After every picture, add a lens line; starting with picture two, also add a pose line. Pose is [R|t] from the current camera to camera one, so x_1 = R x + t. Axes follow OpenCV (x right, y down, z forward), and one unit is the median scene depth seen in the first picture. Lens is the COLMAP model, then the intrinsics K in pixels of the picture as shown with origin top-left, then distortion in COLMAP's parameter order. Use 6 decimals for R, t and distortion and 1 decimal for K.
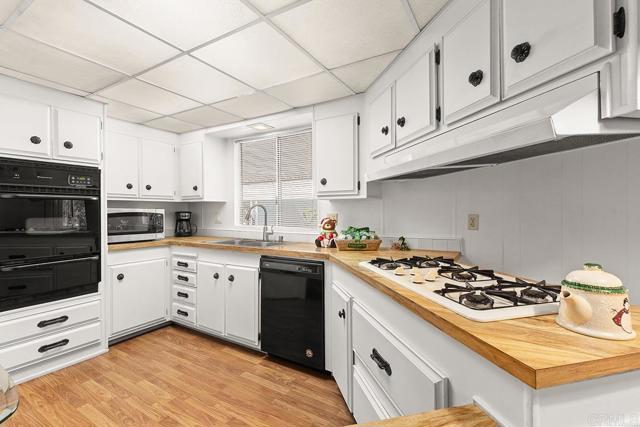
lens RADIAL K [[291.4, 0, 324.6], [0, 291.4, 211.5], [0, 0, 1]] dist [0.000923, 0.000158]
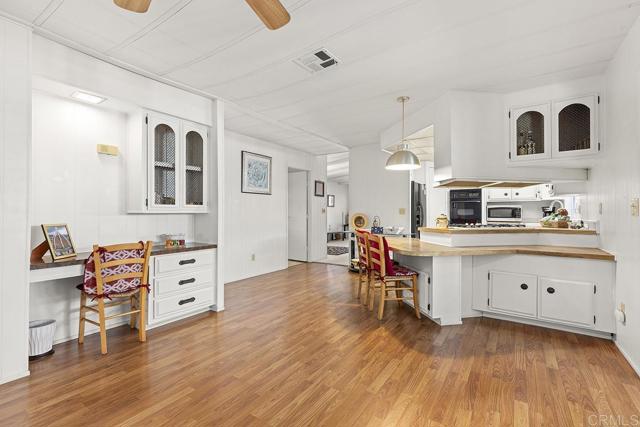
lens RADIAL K [[282.7, 0, 325.1], [0, 282.7, 214.5], [0, 0, 1]] dist [-0.000014, -0.000085]
pose [[-0.045504, 0.006820, -0.998941, 1.622828], [-0.000885, 0.999976, 0.006867, 0.048770], [0.998964, 0.001196, -0.045496, -0.183877]]
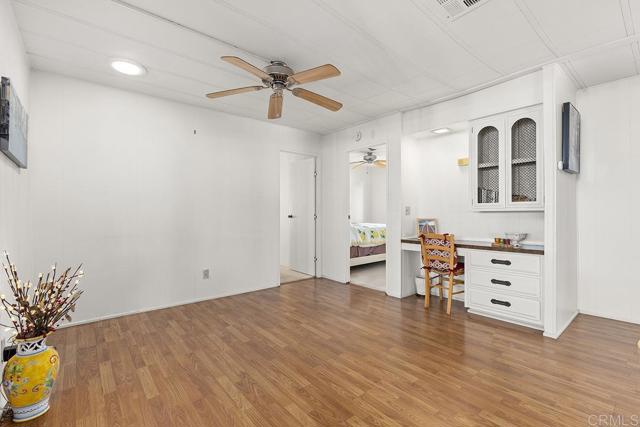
lens RADIAL K [[291.4, 0, 324.6], [0, 291.4, 211.5], [0, 0, 1]] dist [0.000923, 0.000158]
pose [[-0.949357, 0.007820, 0.314101, 0.774333], [0.007407, 0.999969, -0.002508, 0.051762], [-0.314112, -0.000055, -0.949386, 0.508578]]
